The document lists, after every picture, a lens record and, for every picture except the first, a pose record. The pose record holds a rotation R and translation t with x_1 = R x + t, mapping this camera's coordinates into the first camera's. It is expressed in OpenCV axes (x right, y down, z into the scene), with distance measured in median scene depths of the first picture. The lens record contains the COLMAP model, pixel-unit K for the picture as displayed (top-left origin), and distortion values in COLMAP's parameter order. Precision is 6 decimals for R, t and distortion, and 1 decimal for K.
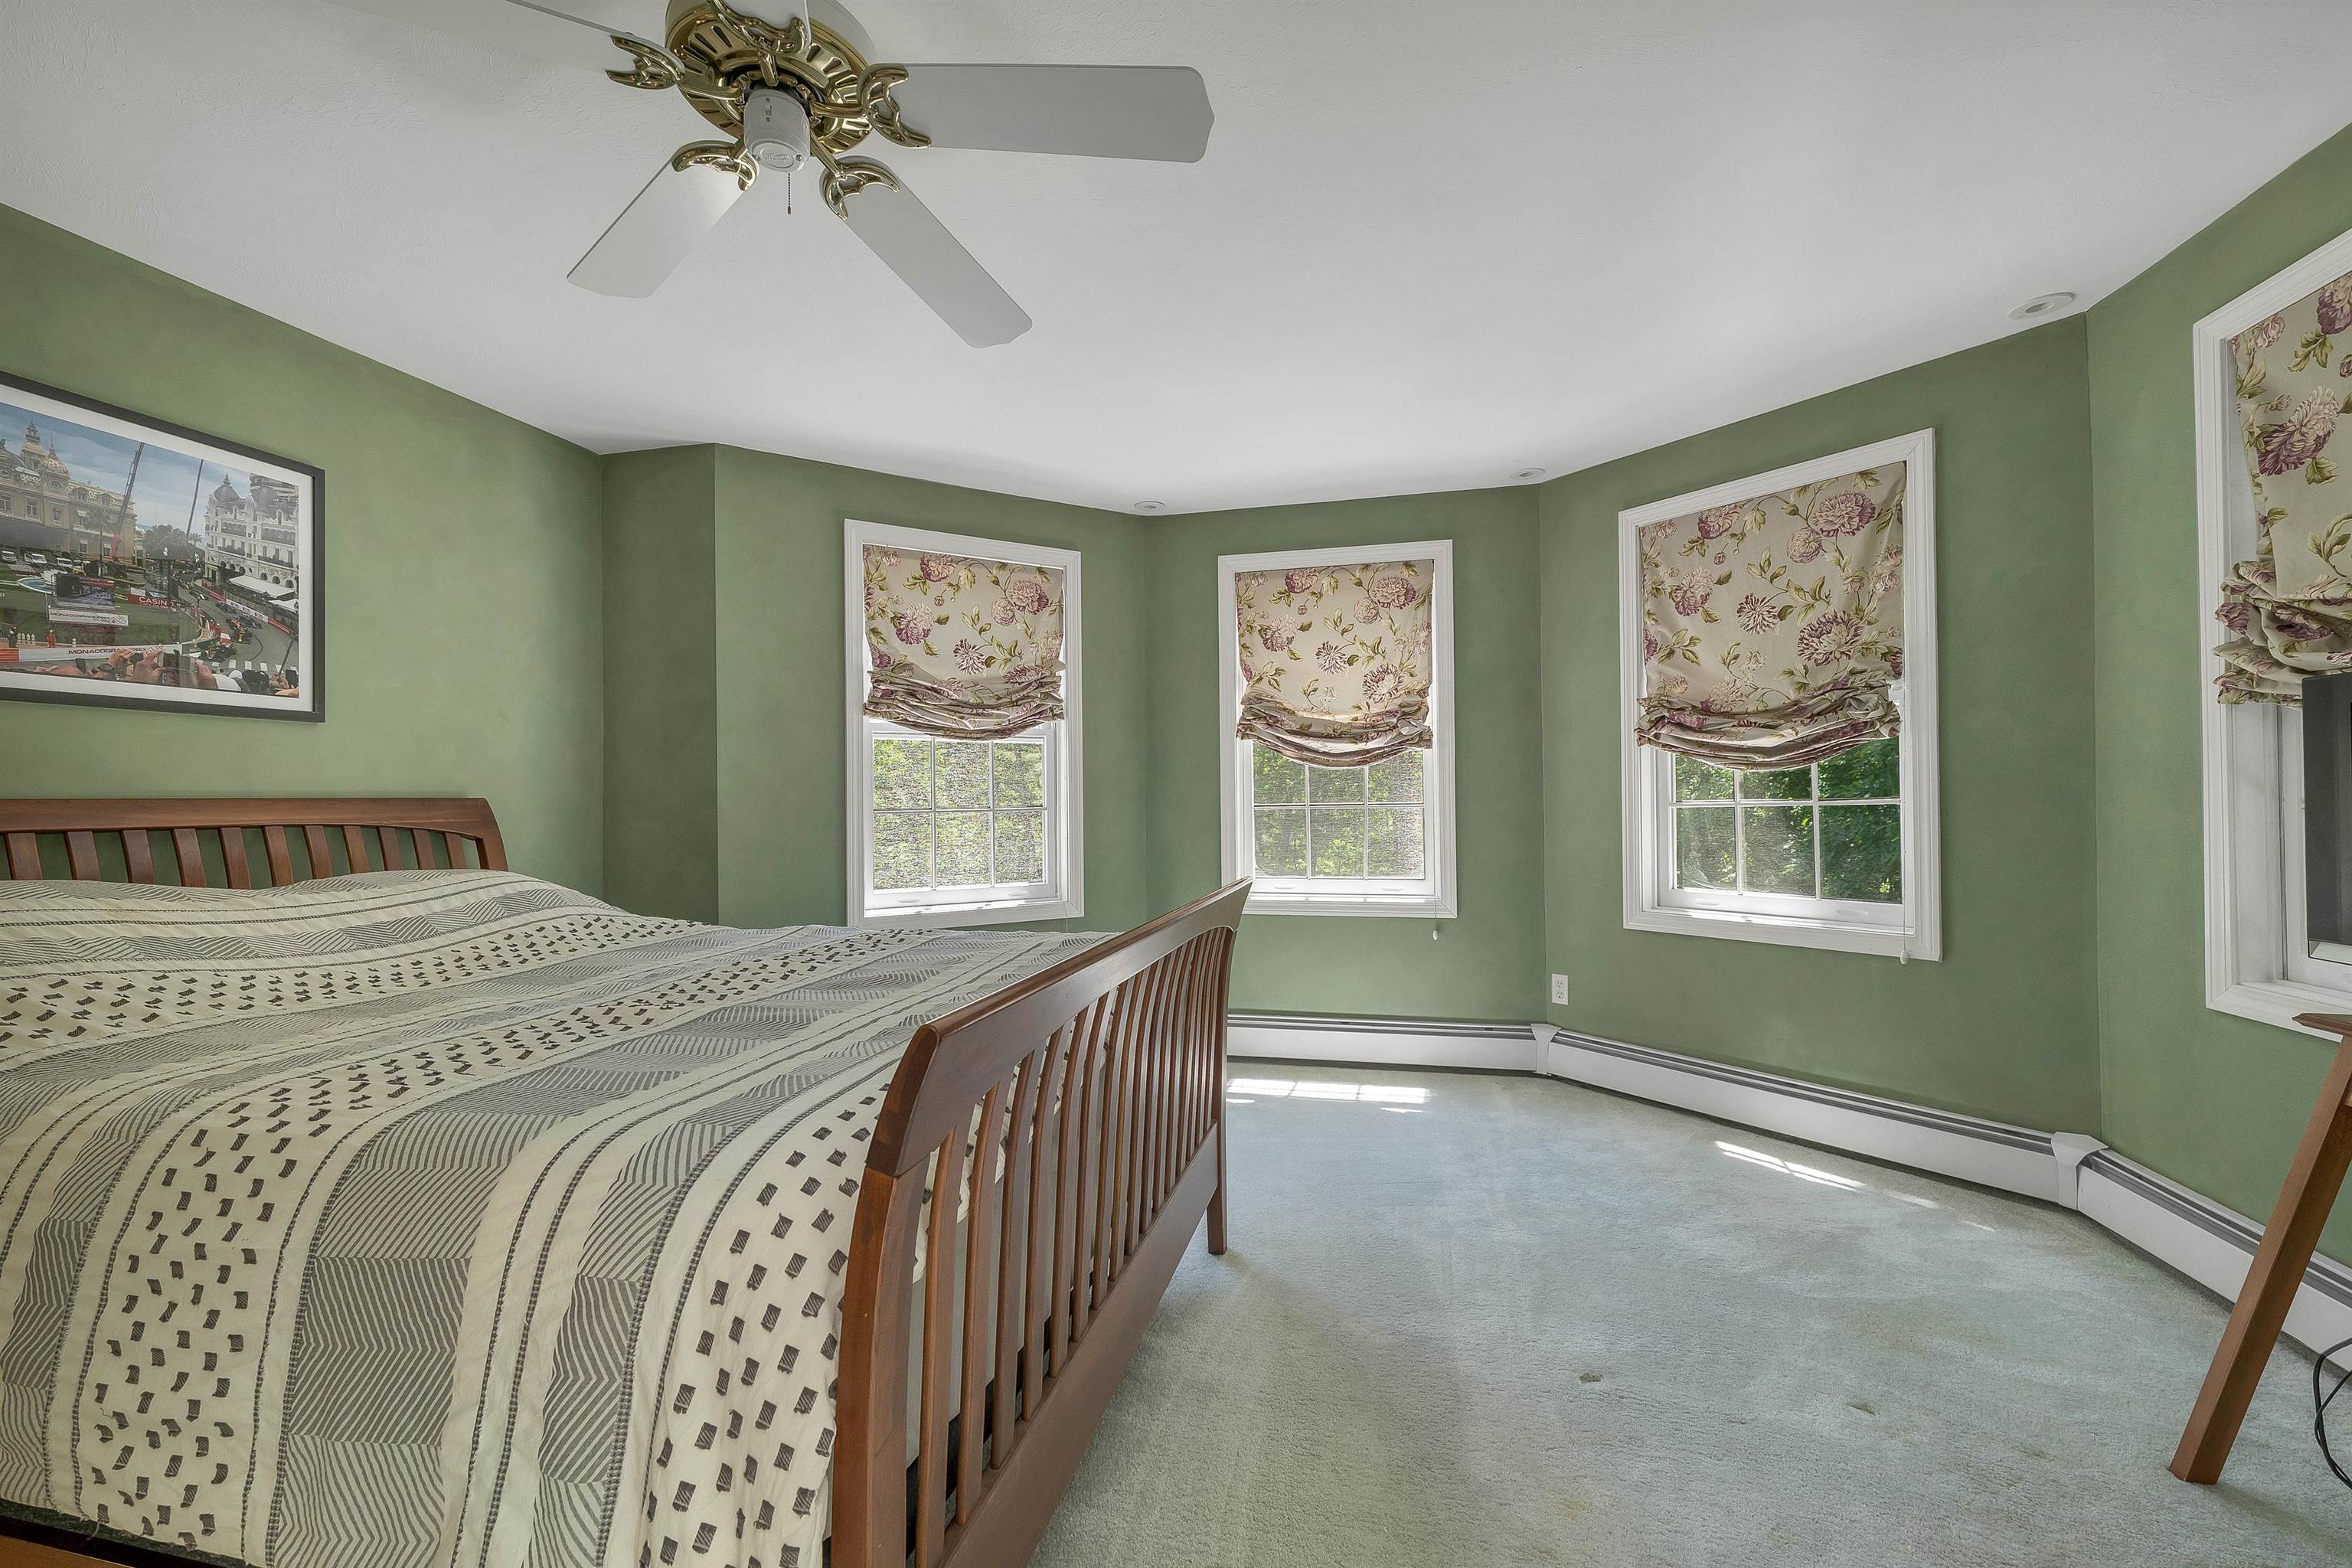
lens RADIAL K [[957.2, 0, 1184.2], [0, 957.2, 798.7], [0, 0, 1]] dist [-0.023035, 0.000083]
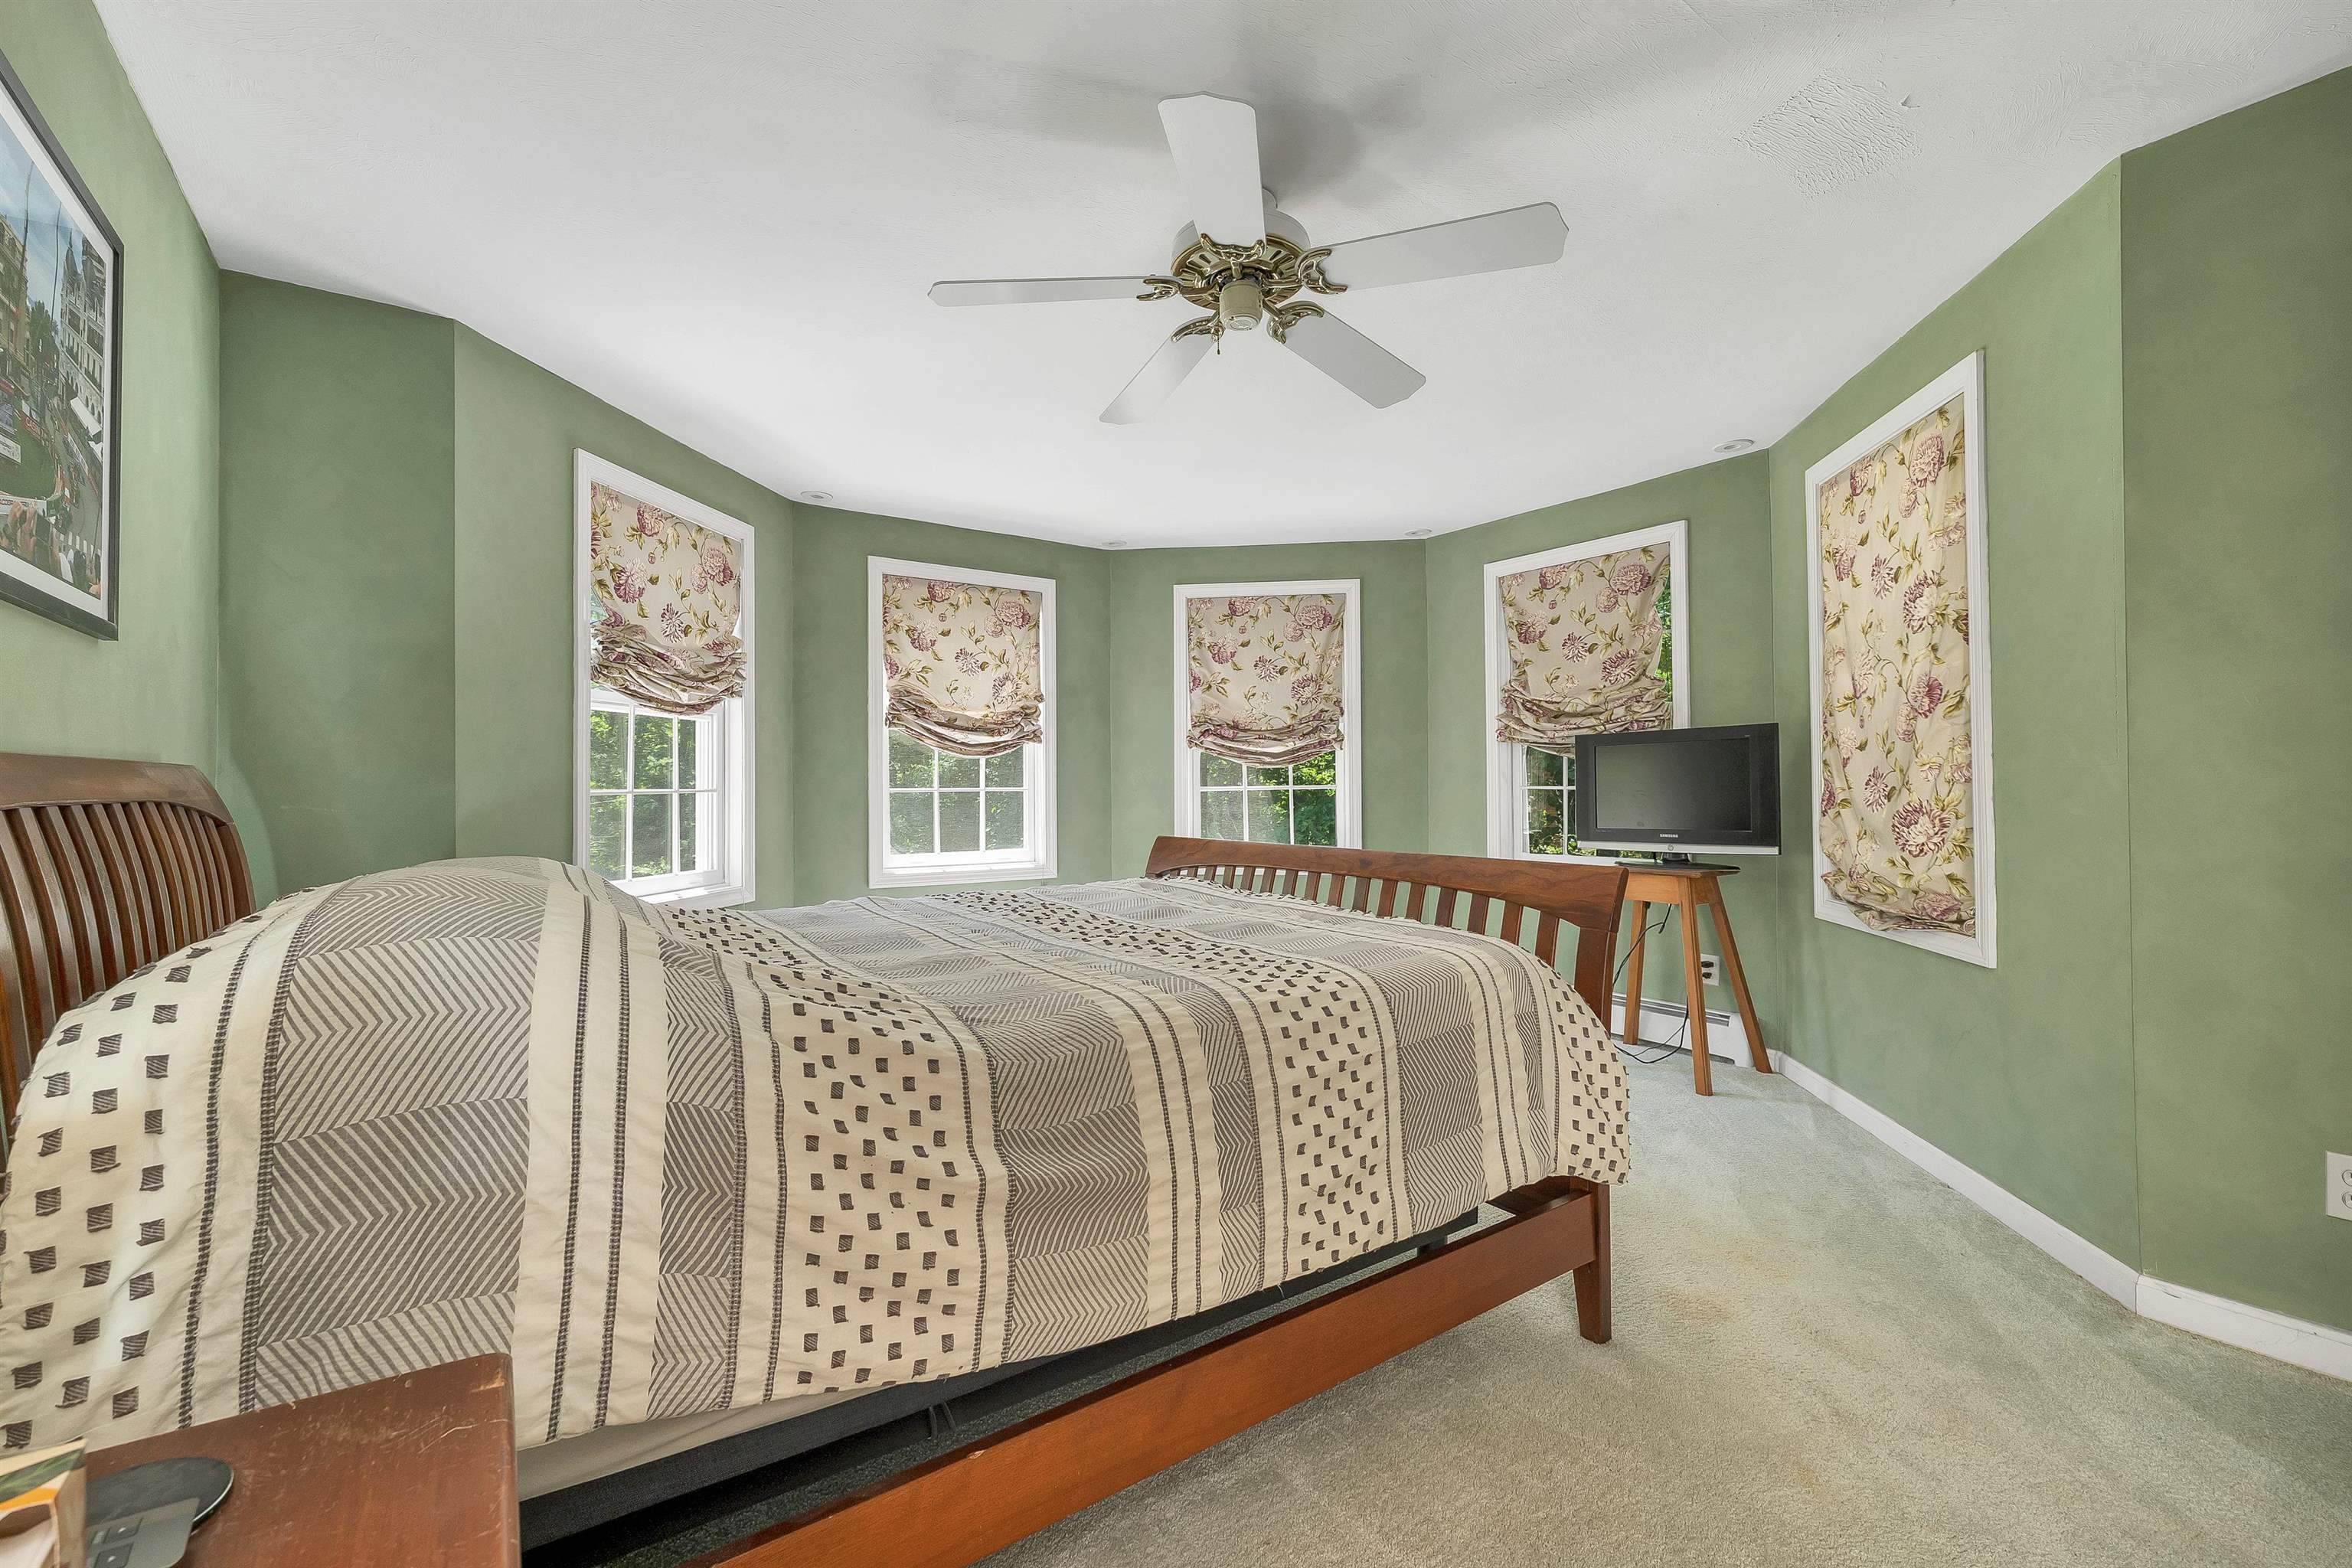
lens RADIAL K [[988.3, 0, 1178.2], [0, 988.3, 766.5], [0, 0, 1]] dist [0.000550, 0.000296]
pose [[0.662370, 0.023620, 0.748804, -0.670192], [-0.003869, 0.999597, -0.028109, 0.015090], [-0.749167, 0.015722, 0.662195, 0.010189]]
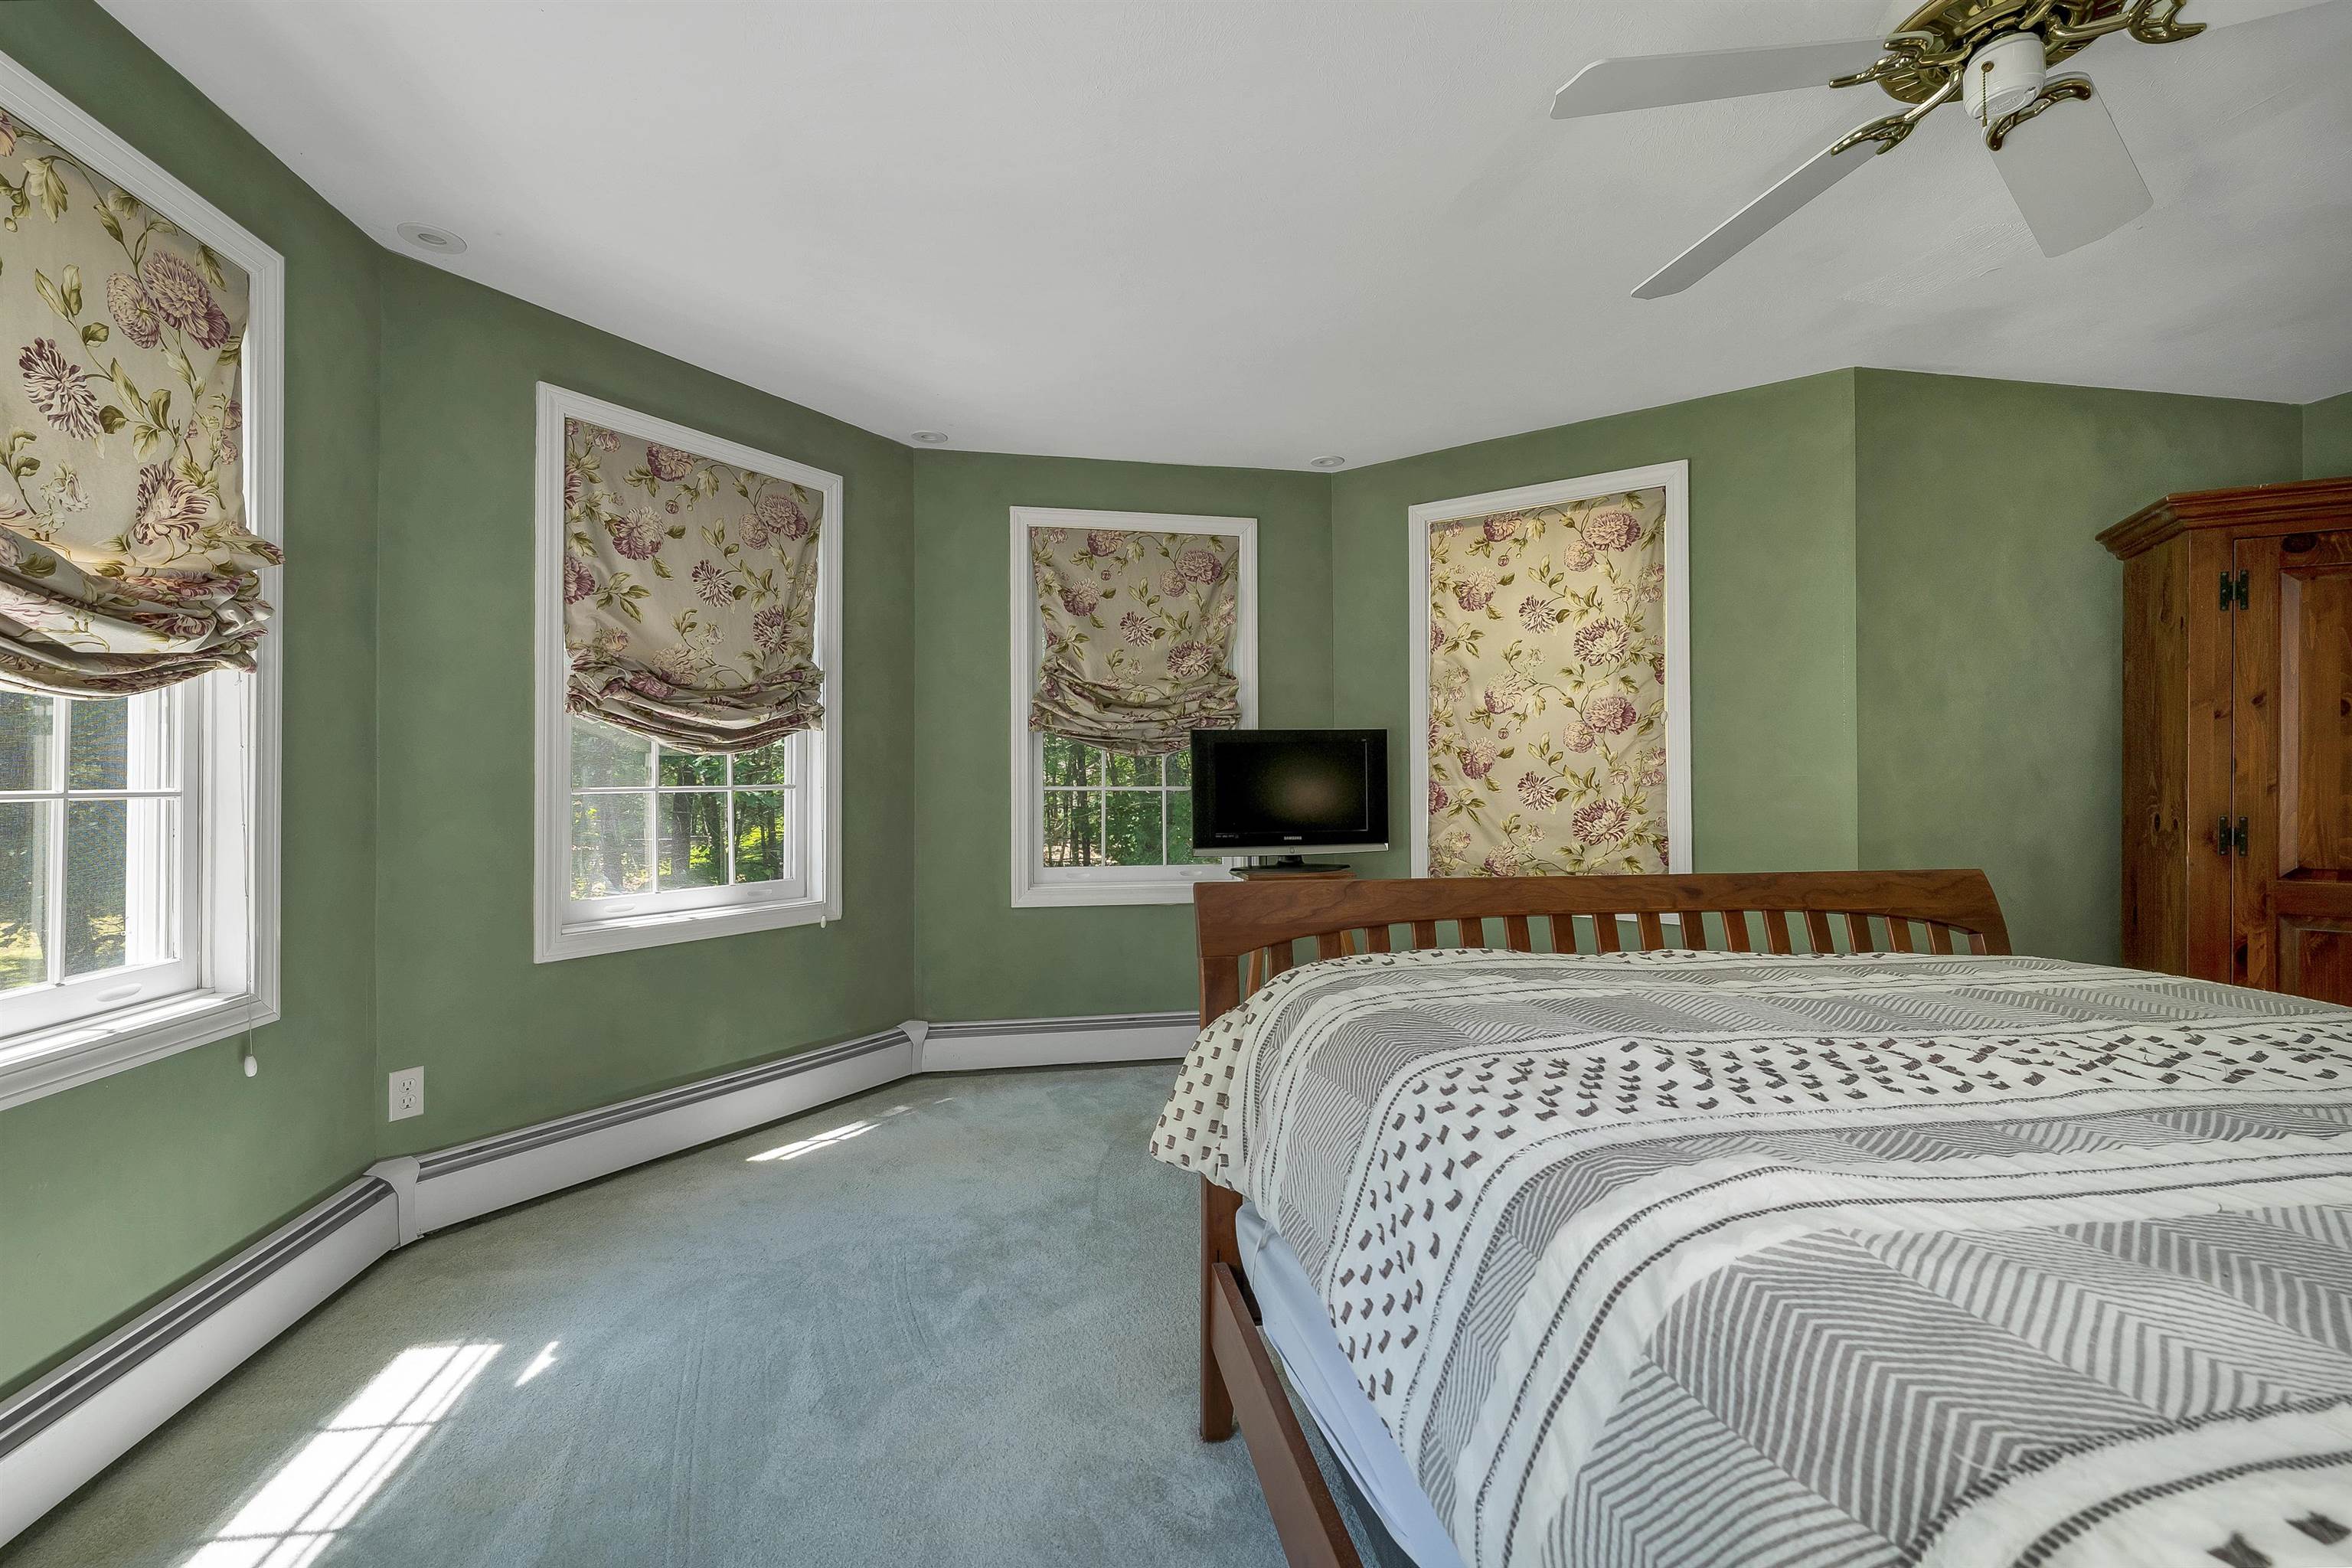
lens RADIAL K [[988.3, 0, 1178.2], [0, 988.3, 766.5], [0, 0, 1]] dist [0.000550, 0.000296]
pose [[-0.399134, 0.025405, 0.916540, -0.421186], [0.002345, 0.999641, -0.026687, 0.009708], [-0.916889, -0.008502, -0.399051, 0.878889]]
